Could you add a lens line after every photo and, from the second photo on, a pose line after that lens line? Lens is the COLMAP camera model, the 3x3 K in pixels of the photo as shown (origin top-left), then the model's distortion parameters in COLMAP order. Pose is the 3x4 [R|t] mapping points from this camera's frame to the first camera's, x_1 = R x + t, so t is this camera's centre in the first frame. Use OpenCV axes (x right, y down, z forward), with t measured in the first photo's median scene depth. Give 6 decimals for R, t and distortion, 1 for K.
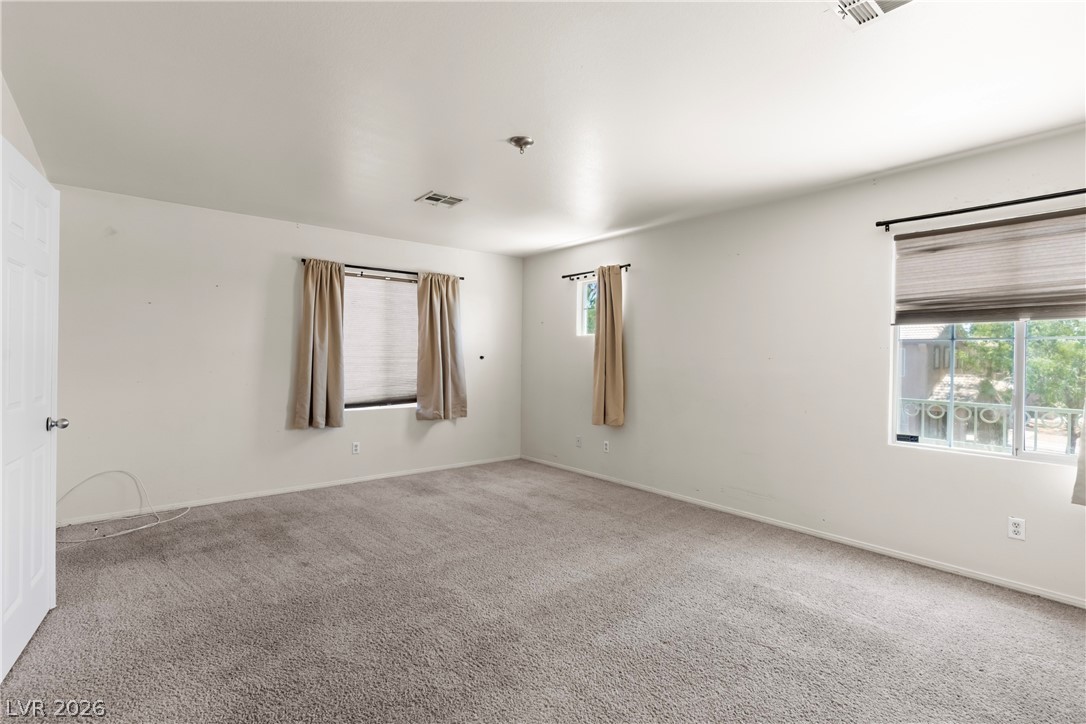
lens RADIAL K [[512.8, 0, 548.2], [0, 512.8, 355.8], [0, 0, 1]] dist [-0.000529, 0.003245]
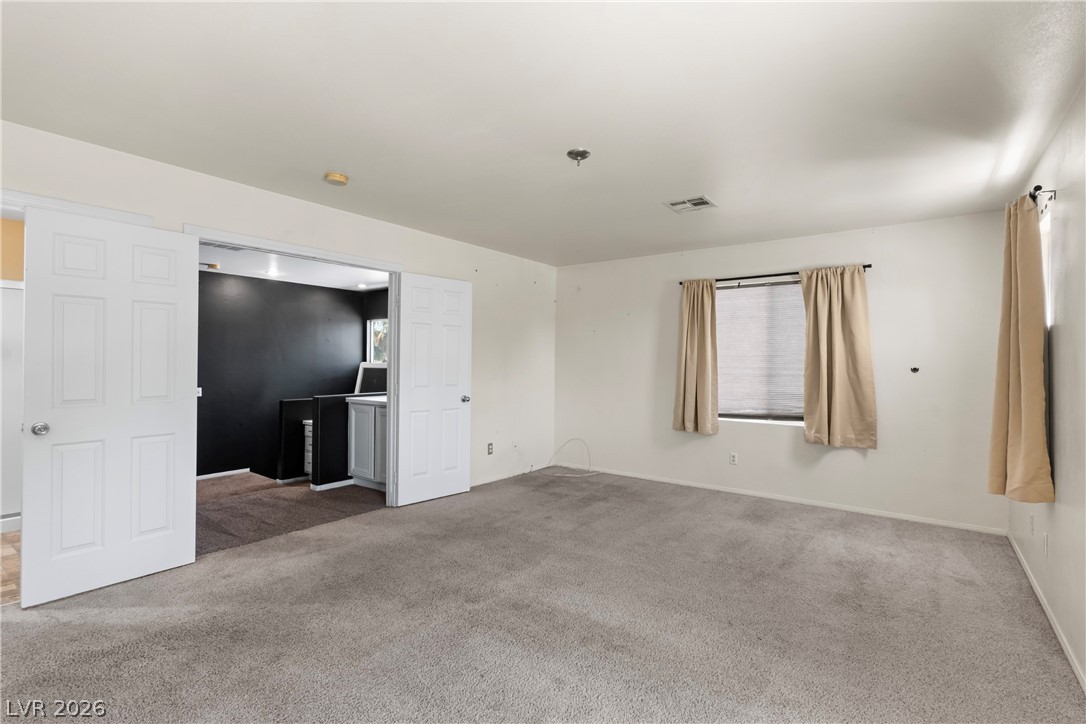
lens RADIAL K [[512.8, 0, 542.8], [0, 512.8, 358.9], [0, 0, 1]] dist [-0.000529, 0.003245]
pose [[0.235734, -0.014830, -0.971704, 0.524870], [-0.006233, 0.999840, -0.016771, 0.003617], [0.971798, 0.010010, 0.235604, 0.403847]]
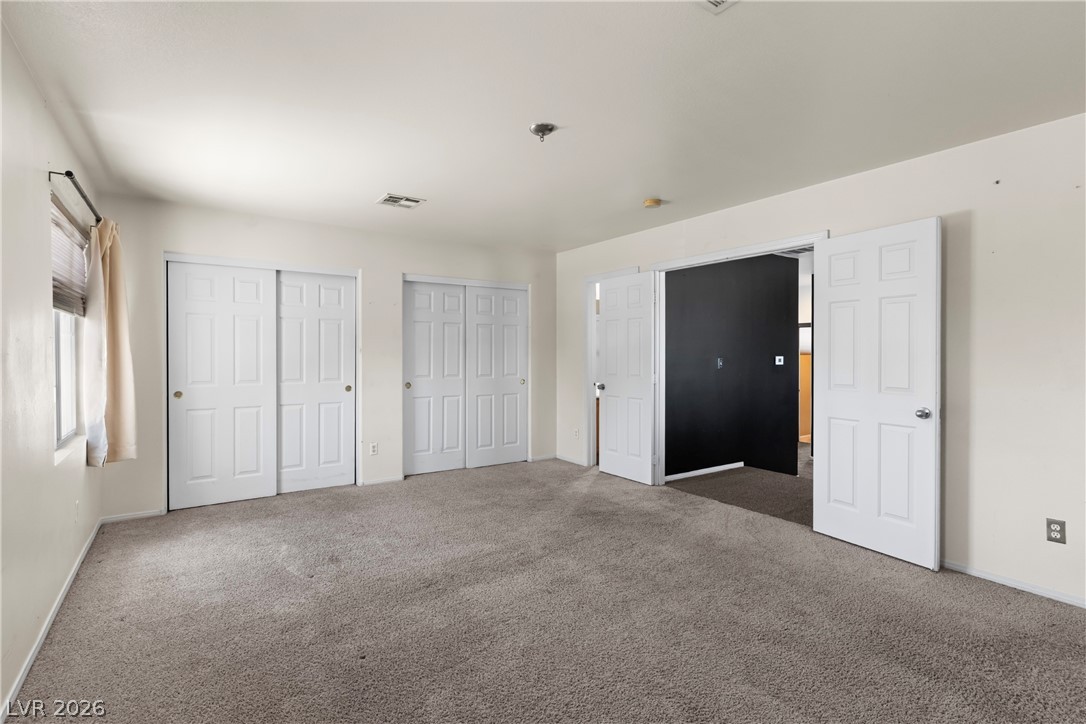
lens RADIAL K [[512.8, 0, 537.9], [0, 512.8, 356.3], [0, 0, 1]] dist [-0.000529, 0.003245]
pose [[-0.996529, -0.011869, 0.082392, -0.070353], [-0.010985, 0.999877, 0.011176, -0.004550], [-0.082514, 0.010232, -0.996537, 1.126400]]
